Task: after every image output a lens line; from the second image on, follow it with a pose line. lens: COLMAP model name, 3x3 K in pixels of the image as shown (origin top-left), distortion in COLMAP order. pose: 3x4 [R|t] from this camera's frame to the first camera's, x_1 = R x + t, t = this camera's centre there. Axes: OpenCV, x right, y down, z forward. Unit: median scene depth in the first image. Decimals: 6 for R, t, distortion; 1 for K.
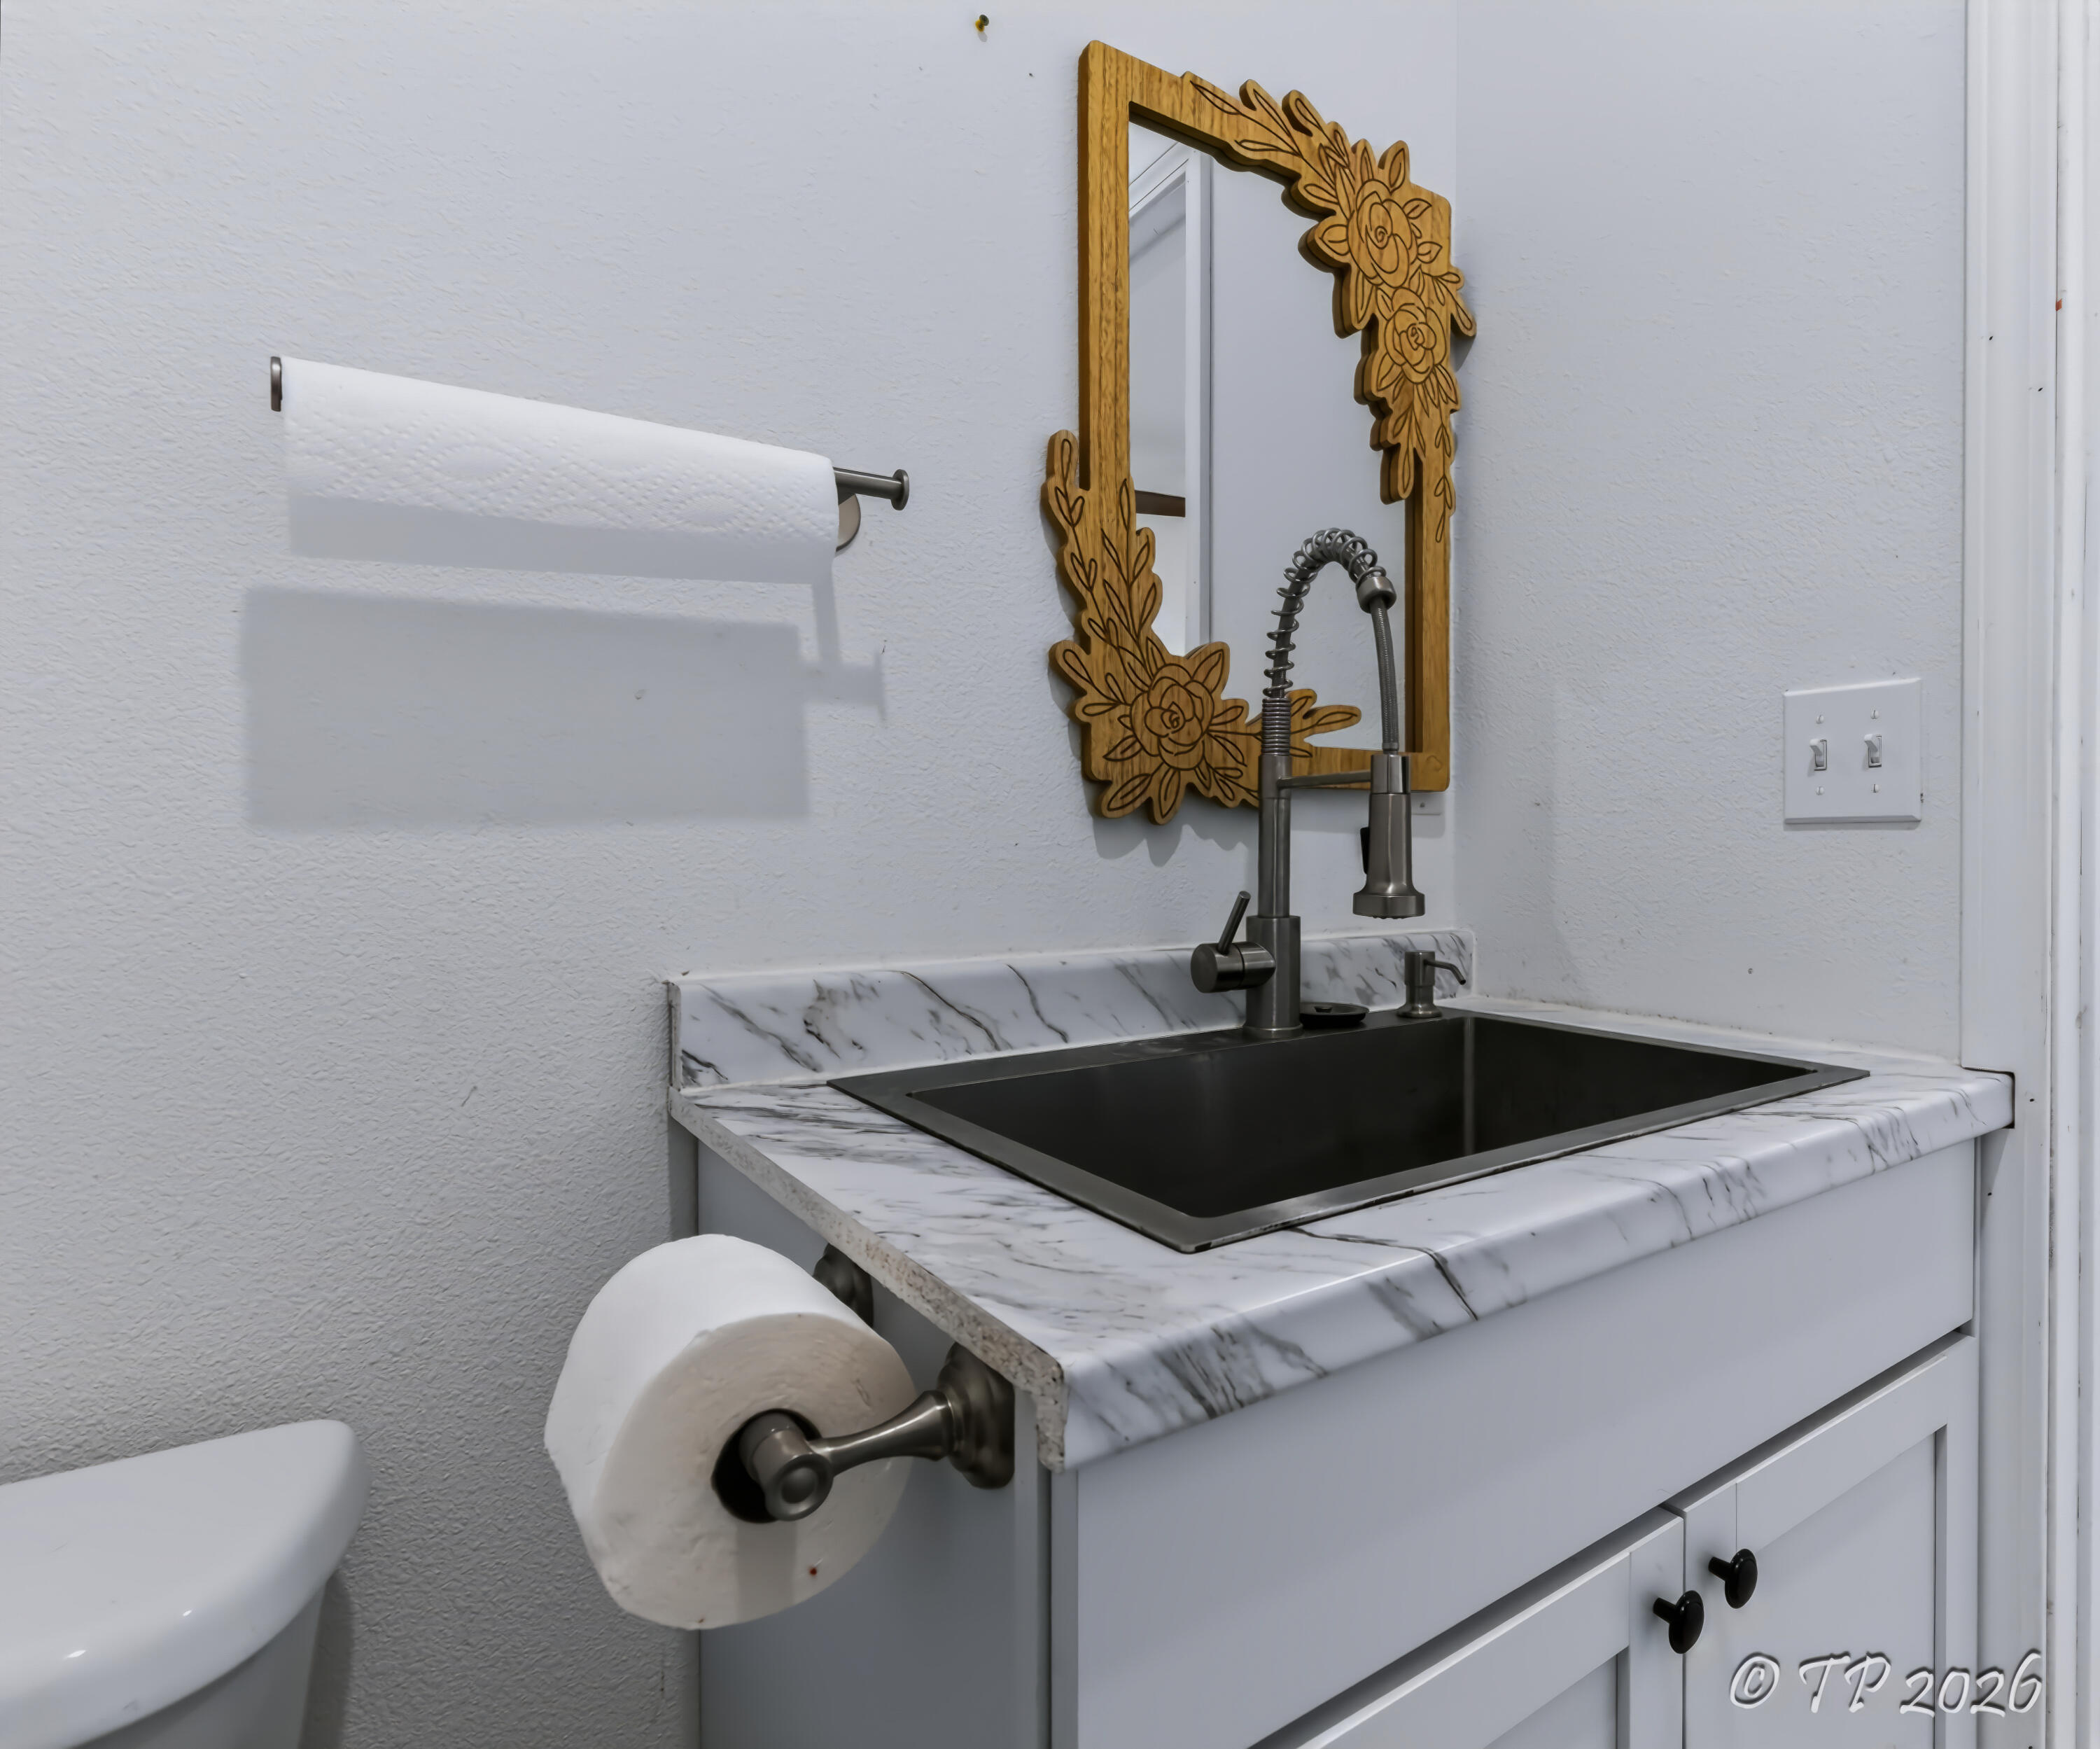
lens RADIAL K [[1804.3, 0, 1050.7], [0, 1804.3, 871.8], [0, 0, 1]] dist [0.010683, -0.006115]
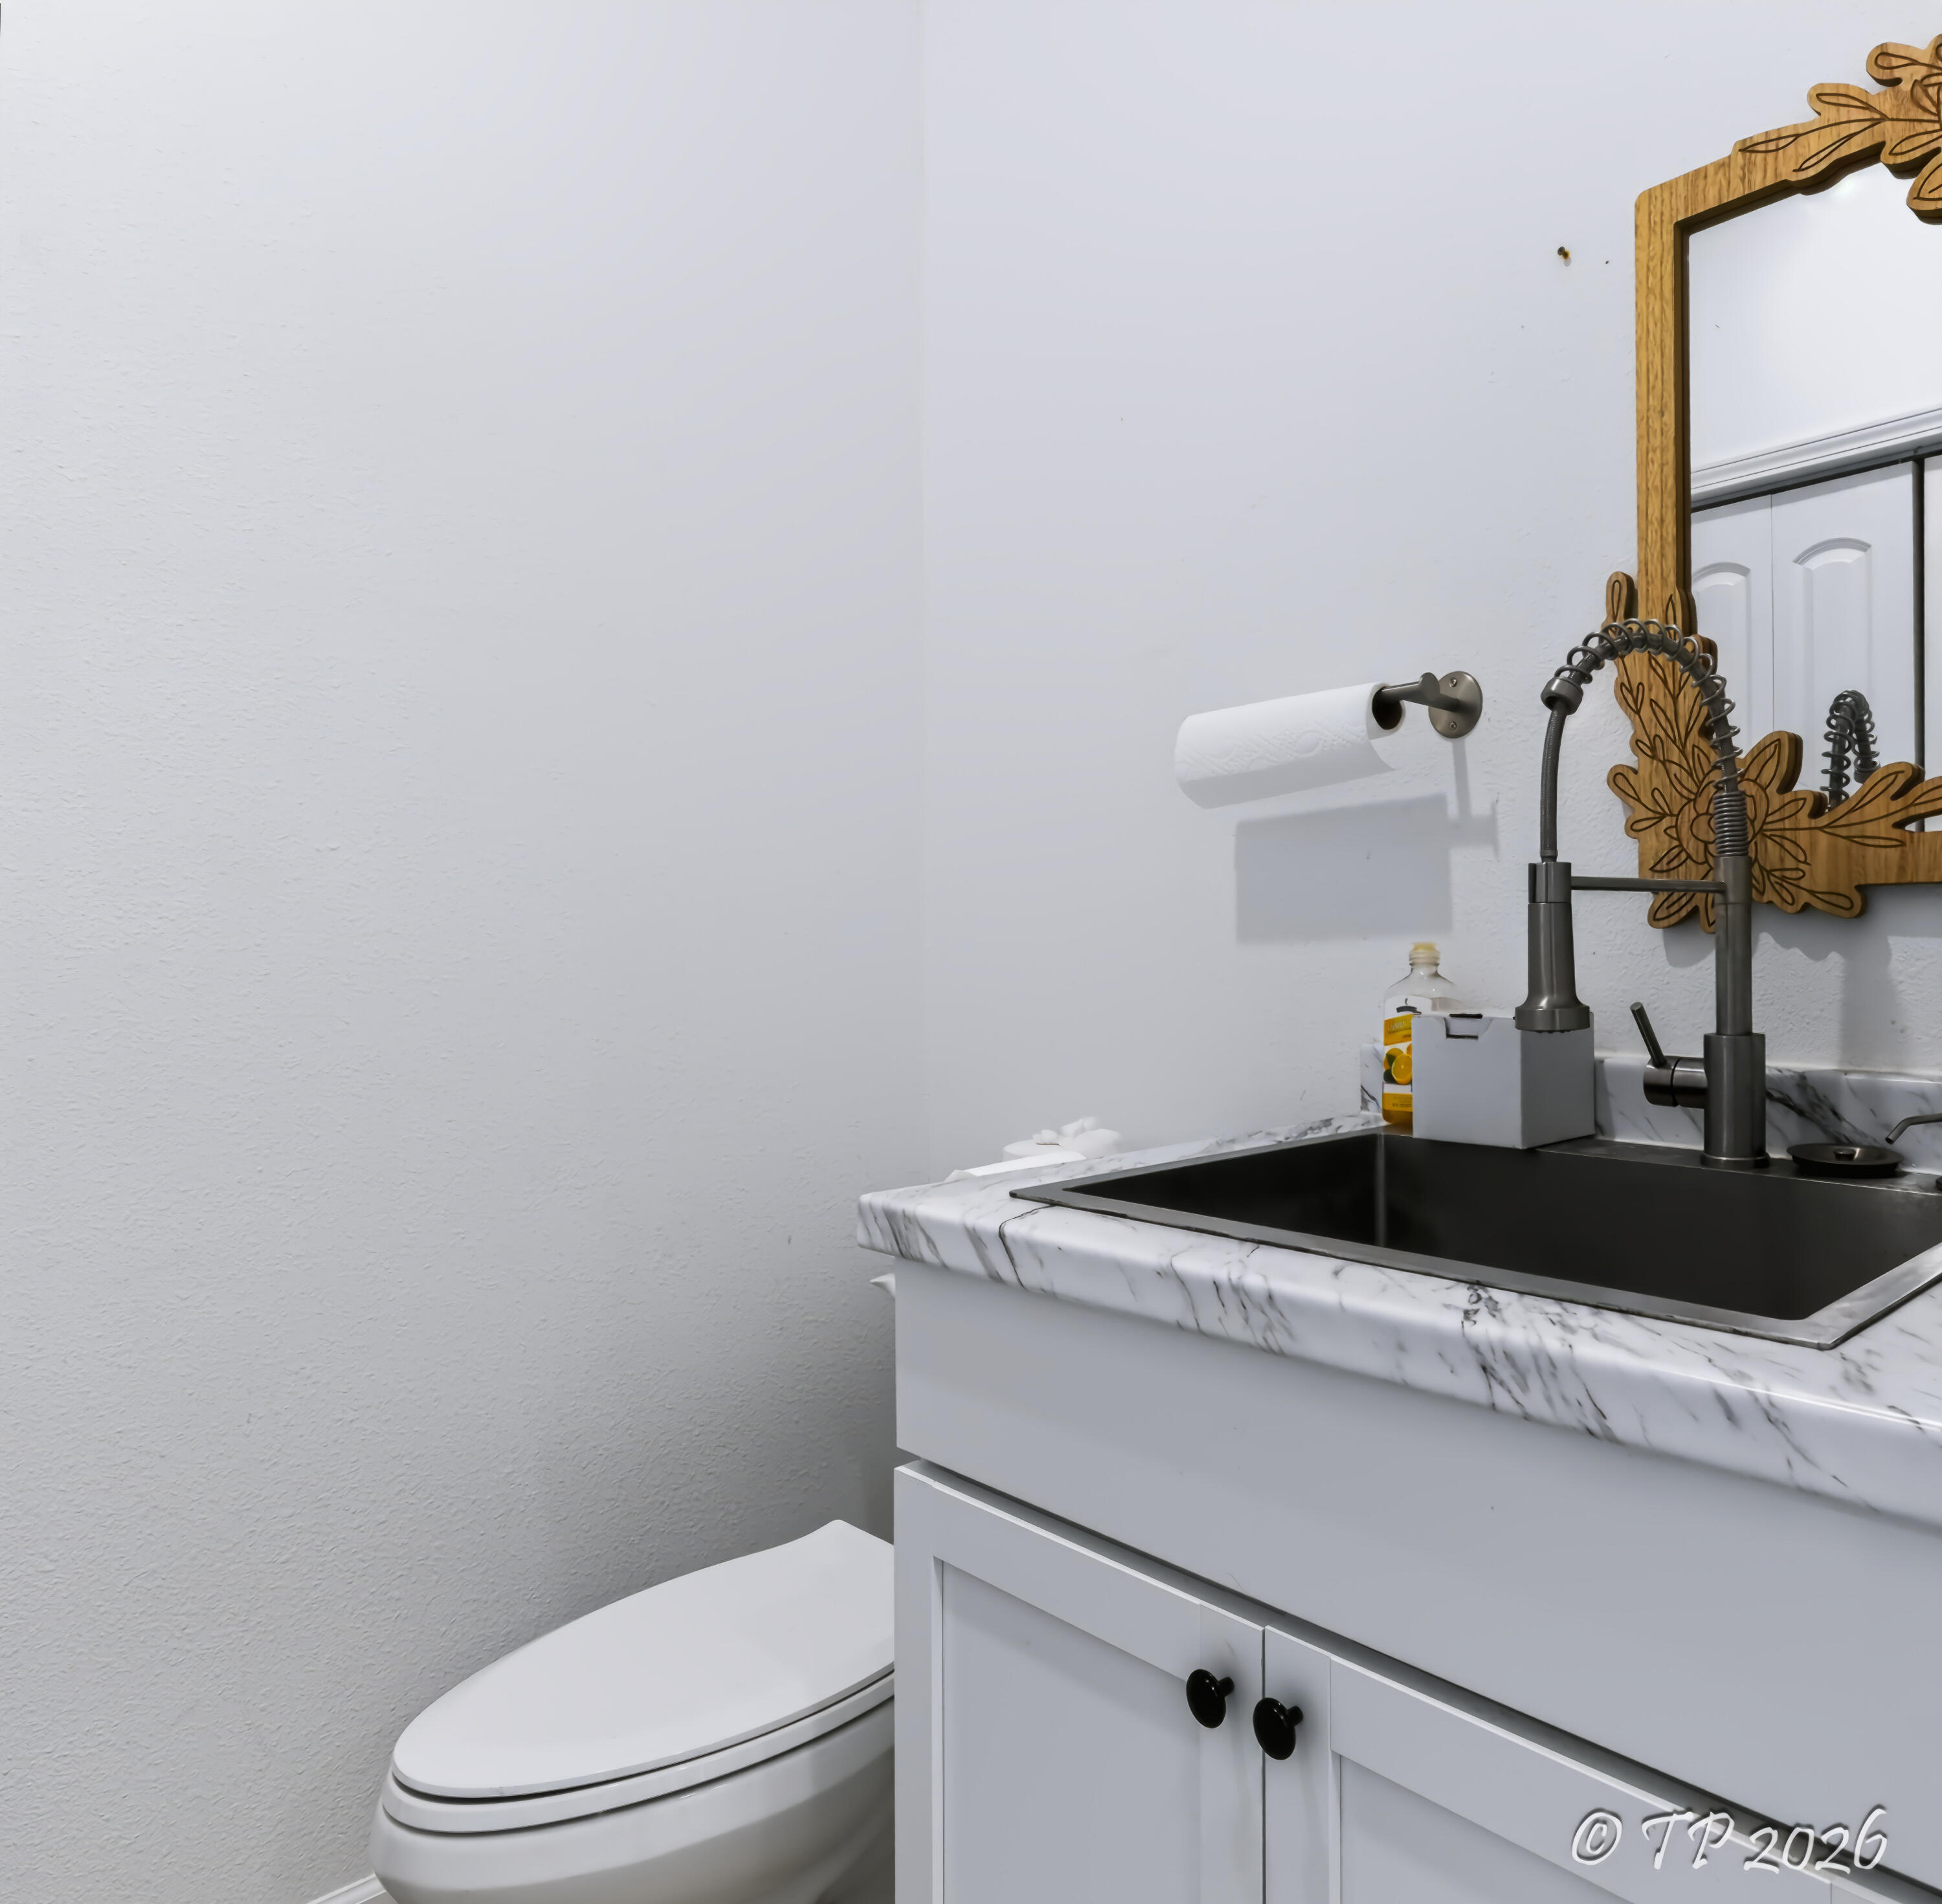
lens RADIAL K [[1303.6, 0, 973.5], [0, 1303.6, 952.3], [0, 0, 1]] dist [0.004370, -0.000363]
pose [[-0.106552, 0.003308, -0.994302, 0.817232], [-0.013598, 0.999896, 0.004784, -0.013981], [0.994214, 0.014030, -0.106496, 0.689998]]
